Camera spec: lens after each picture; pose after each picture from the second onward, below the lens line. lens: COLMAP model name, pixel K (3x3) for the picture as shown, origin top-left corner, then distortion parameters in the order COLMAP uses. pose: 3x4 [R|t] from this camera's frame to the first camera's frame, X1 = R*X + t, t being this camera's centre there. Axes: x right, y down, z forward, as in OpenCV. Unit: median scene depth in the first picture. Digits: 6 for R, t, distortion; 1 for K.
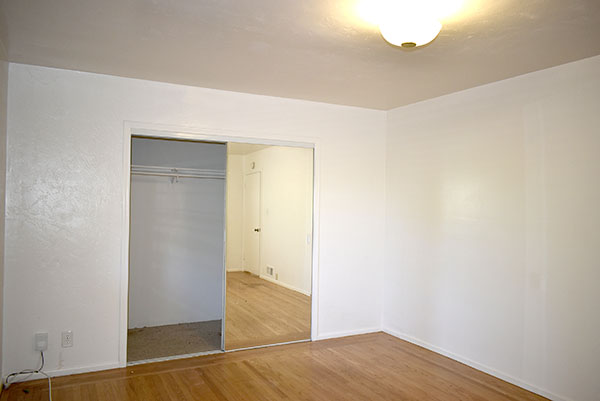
lens RADIAL K [[457.8, 0, 300.0], [0, 457.8, 200.5], [0, 0, 1]] dist [-0.006706, 0.000225]
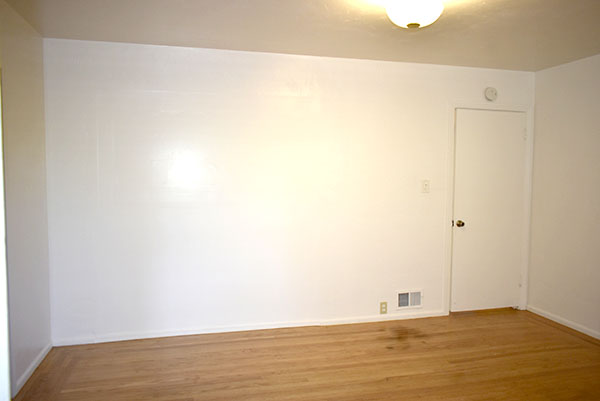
lens RADIAL K [[457.8, 0, 300.0], [0, 457.8, 200.5], [0, 0, 1]] dist [-0.006706, 0.000225]
pose [[0.237608, -0.078007, 0.968224, -0.573621], [-0.005989, 0.996634, 0.081766, -0.019312], [-0.971343, -0.025227, 0.236341, 0.595640]]
